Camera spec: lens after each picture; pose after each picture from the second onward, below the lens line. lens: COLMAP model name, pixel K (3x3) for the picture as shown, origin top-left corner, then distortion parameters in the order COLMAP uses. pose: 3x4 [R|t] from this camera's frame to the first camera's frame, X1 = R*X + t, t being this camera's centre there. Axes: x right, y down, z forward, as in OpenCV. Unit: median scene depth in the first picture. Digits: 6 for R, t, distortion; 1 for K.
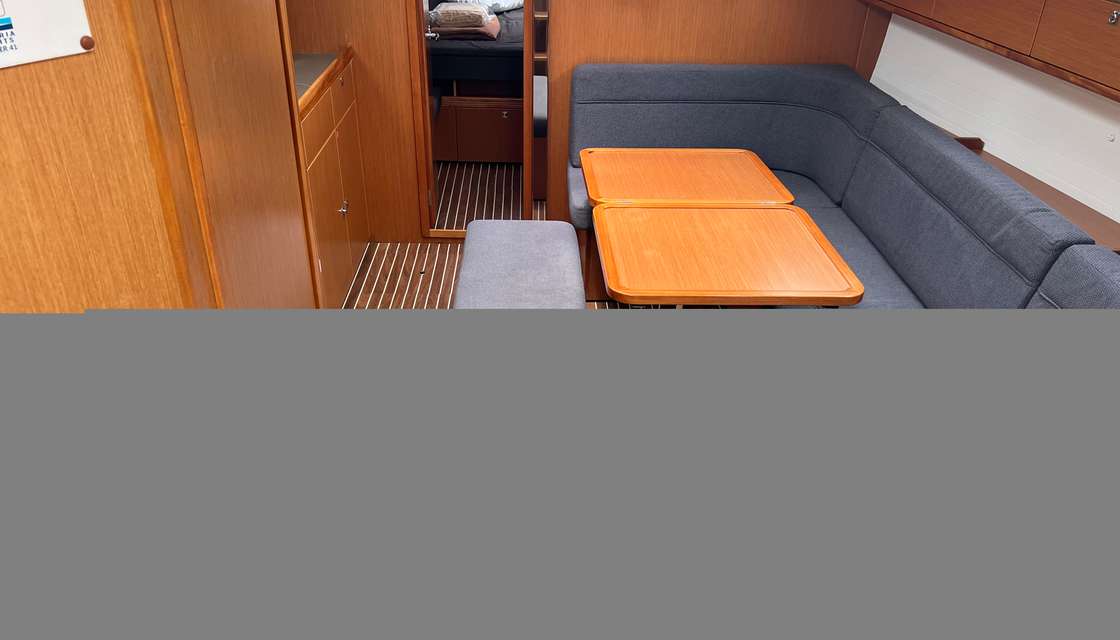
lens RADIAL K [[838.2, 0, 558.7], [0, 838.2, 337.6], [0, 0, 1]] dist [0.083295, -0.188945]
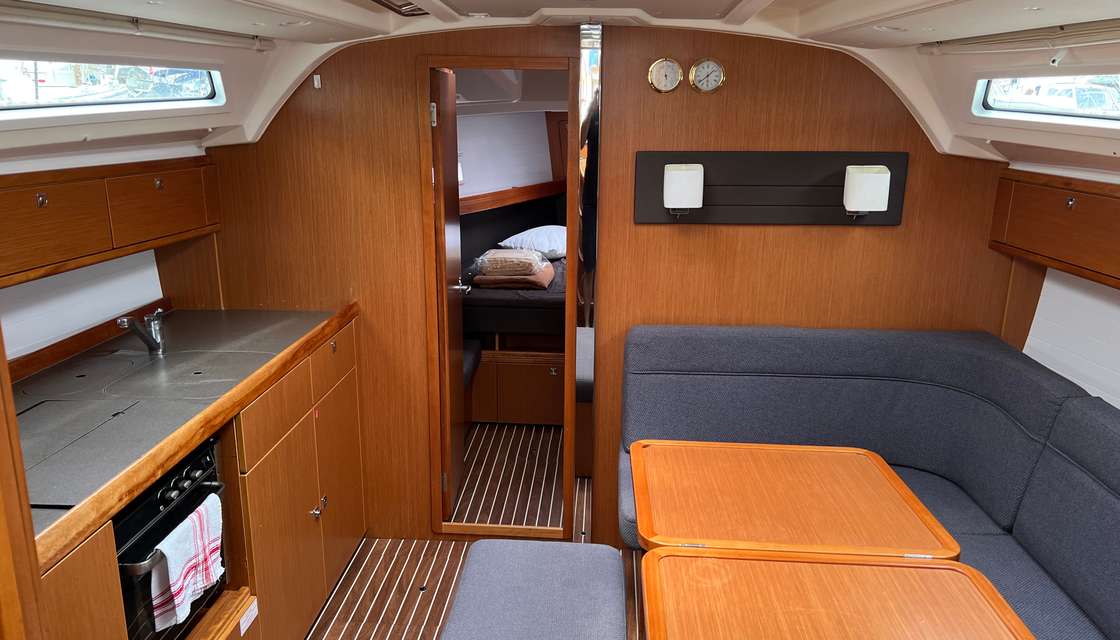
lens RADIAL K [[838.2, 0, 558.7], [0, 838.2, 337.6], [0, 0, 1]] dist [0.083295, -0.188945]
pose [[0.995932, 0.010959, -0.089440, 0.024037], [-0.033997, 0.964921, -0.260328, -0.106164], [0.083450, 0.262310, 0.961369, 0.240309]]
